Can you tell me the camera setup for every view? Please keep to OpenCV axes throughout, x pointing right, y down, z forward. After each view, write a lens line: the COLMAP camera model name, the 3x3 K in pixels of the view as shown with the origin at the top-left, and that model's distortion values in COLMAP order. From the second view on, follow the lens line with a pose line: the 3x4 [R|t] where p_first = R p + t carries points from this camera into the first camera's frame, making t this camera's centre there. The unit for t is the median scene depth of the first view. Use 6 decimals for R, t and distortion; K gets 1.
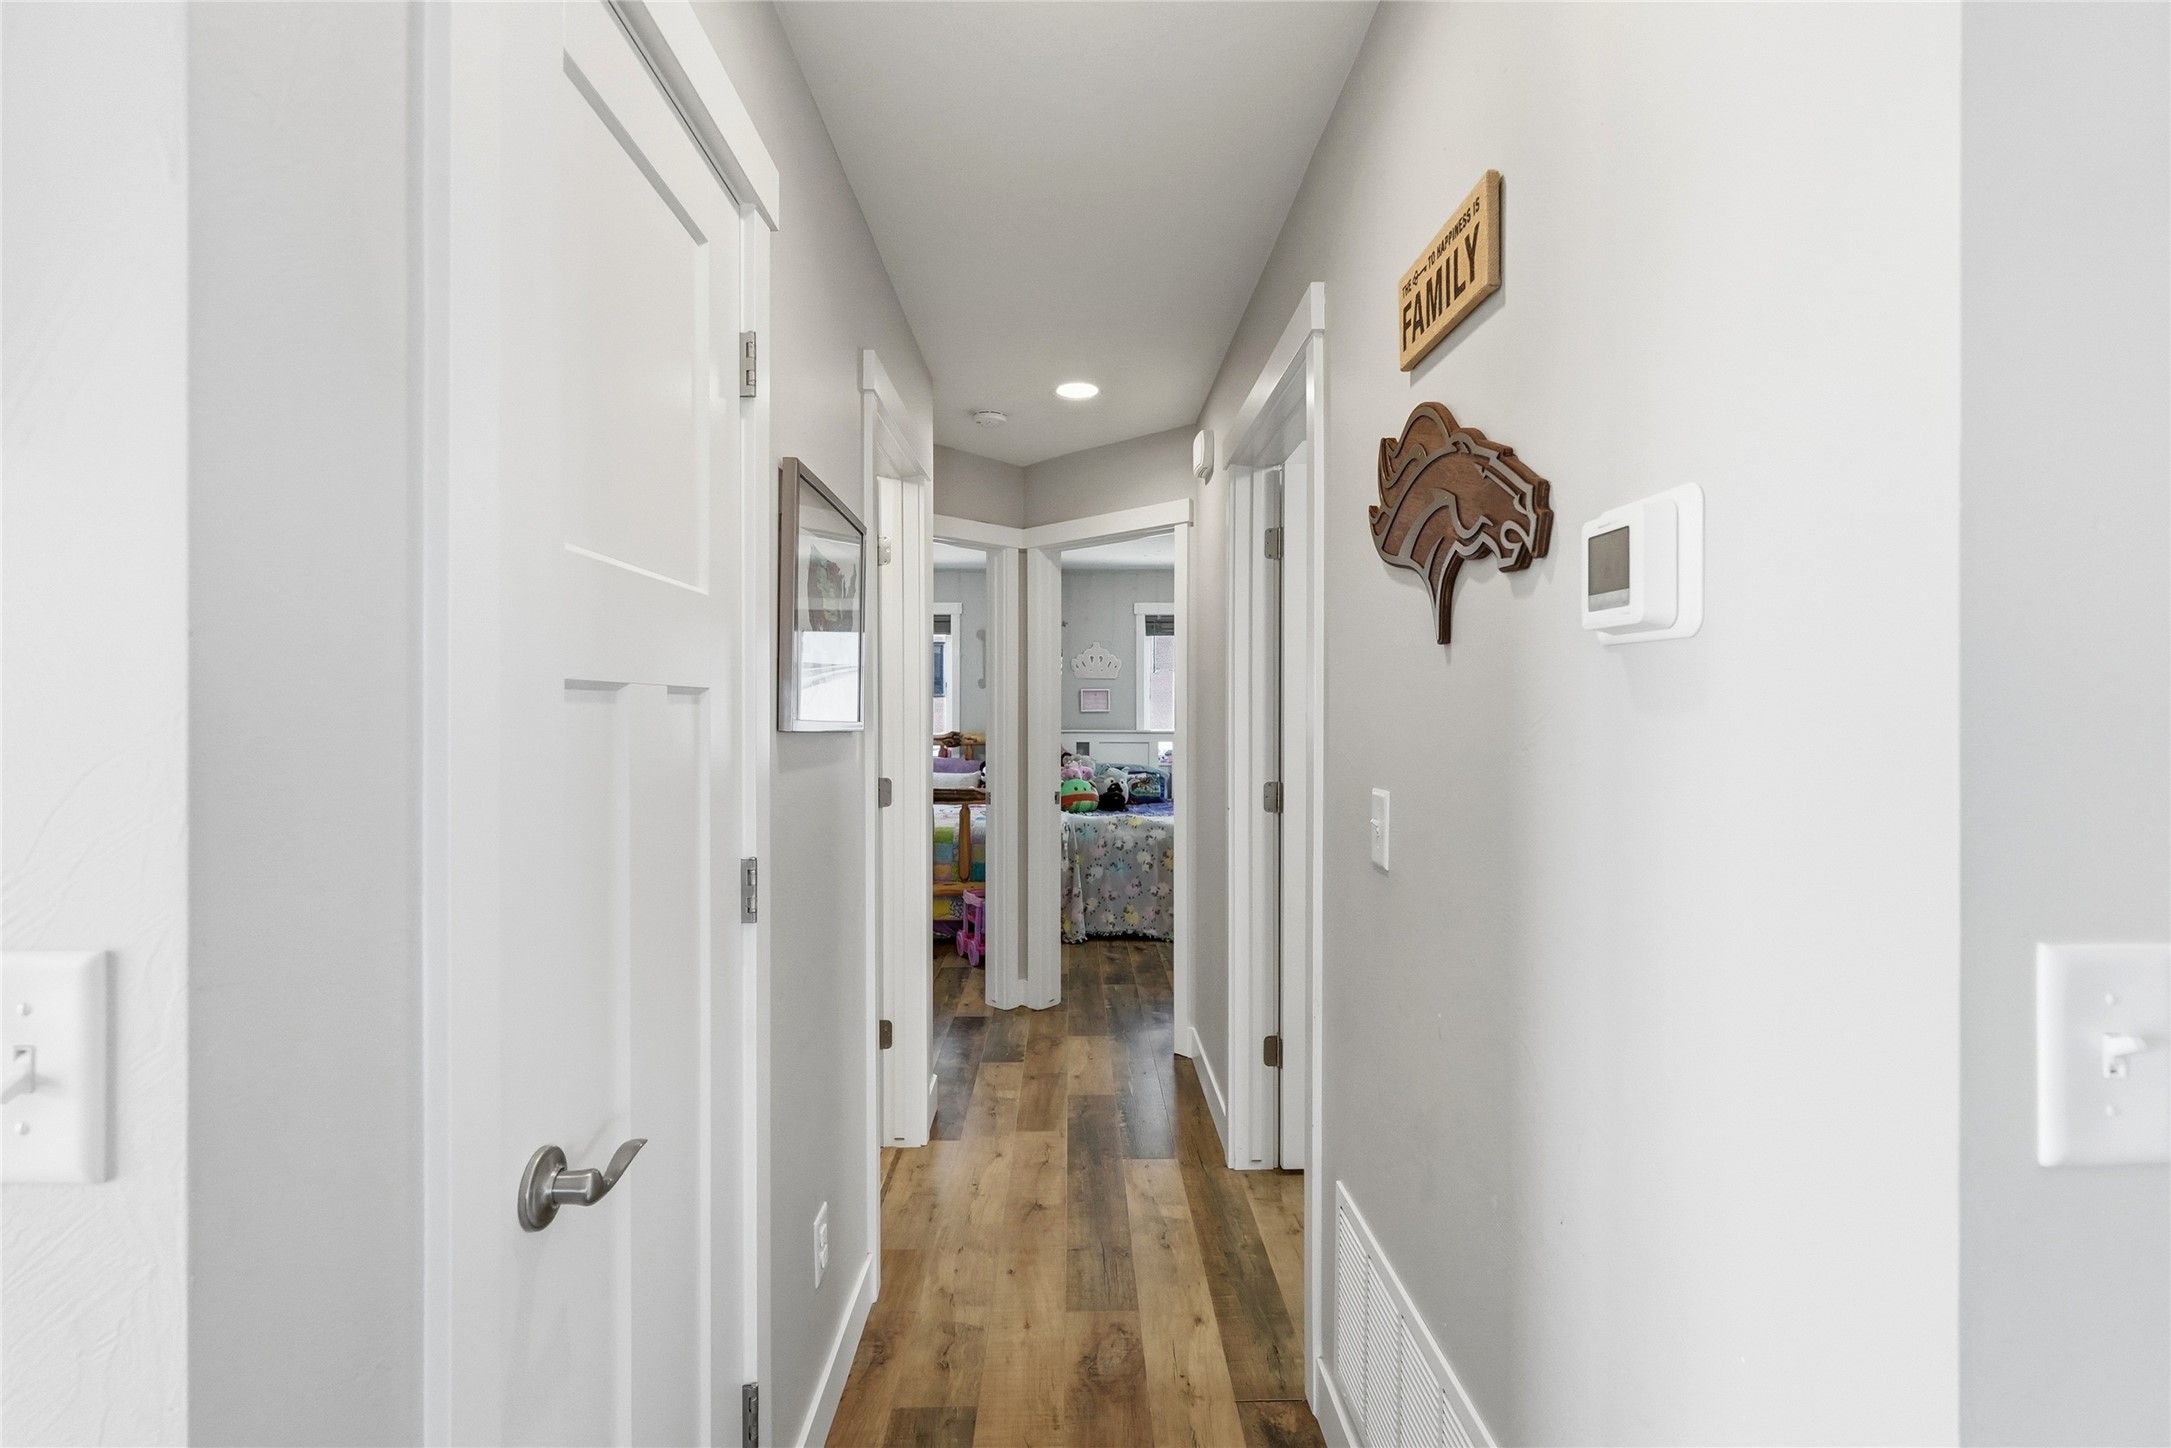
lens RADIAL K [[996.7, 0, 1084.4], [0, 996.7, 714.4], [0, 0, 1]] dist [0.000867, 0.000795]
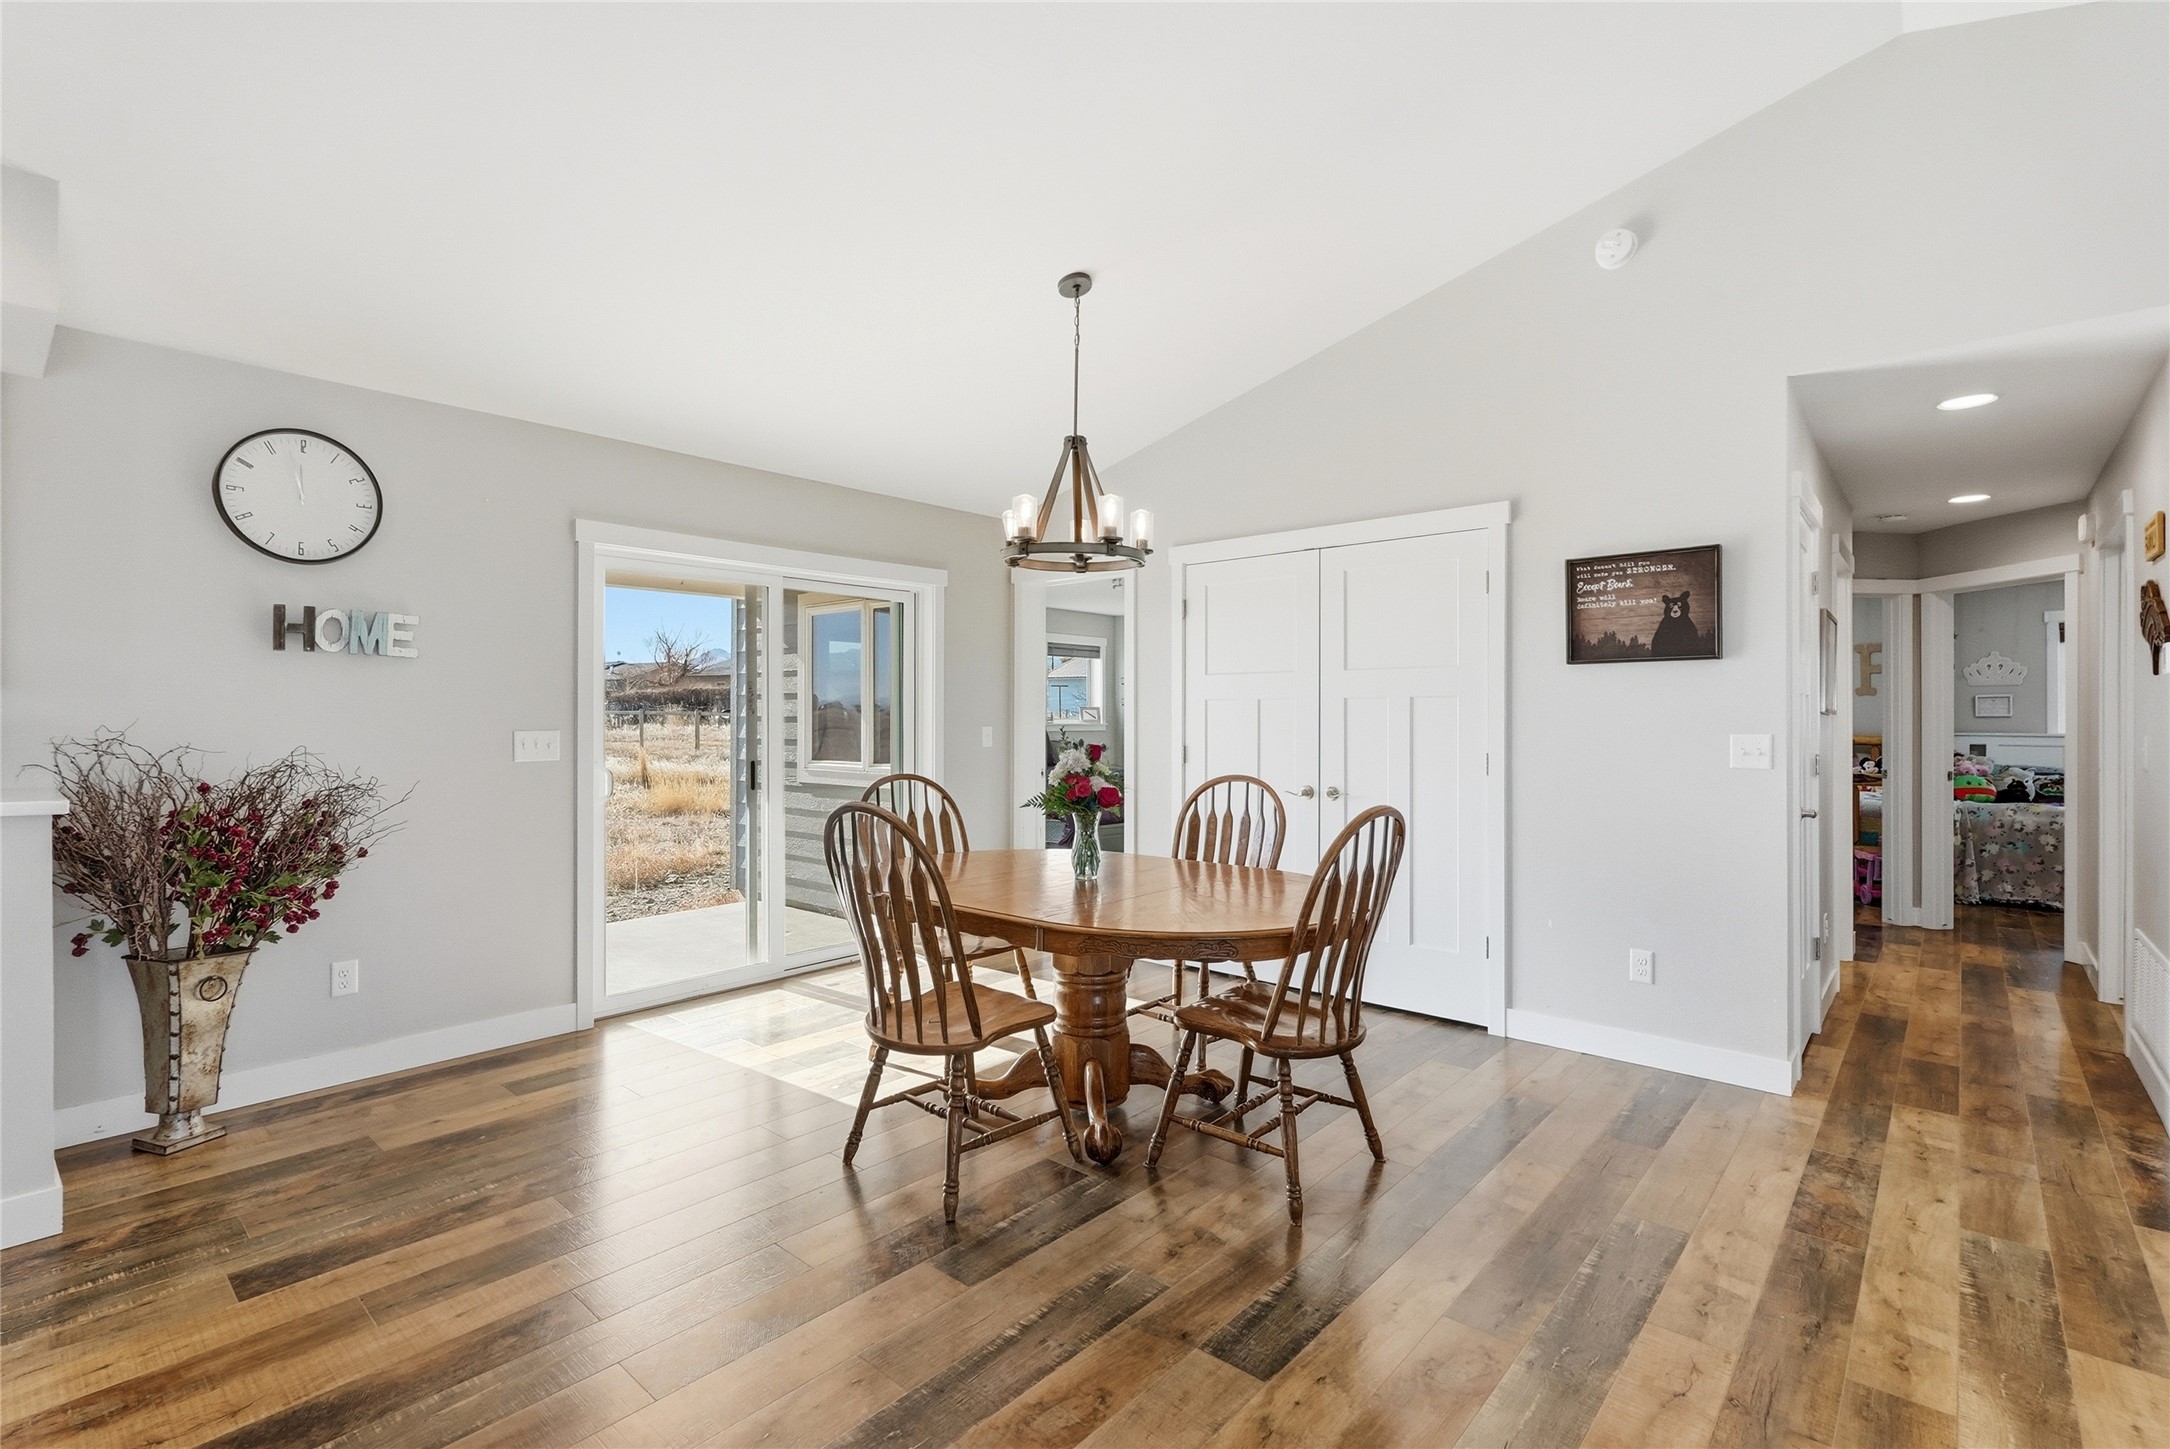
lens RADIAL K [[996.3, 0, 1092.4], [0, 996.3, 715.7], [0, 0, 1]] dist [0.000867, 0.000795]
pose [[0.744727, -0.000091, -0.667369, 0.007064], [-0.007121, 0.999942, -0.008083, 0.016698], [0.667332, 0.010772, 0.744683, -0.604475]]
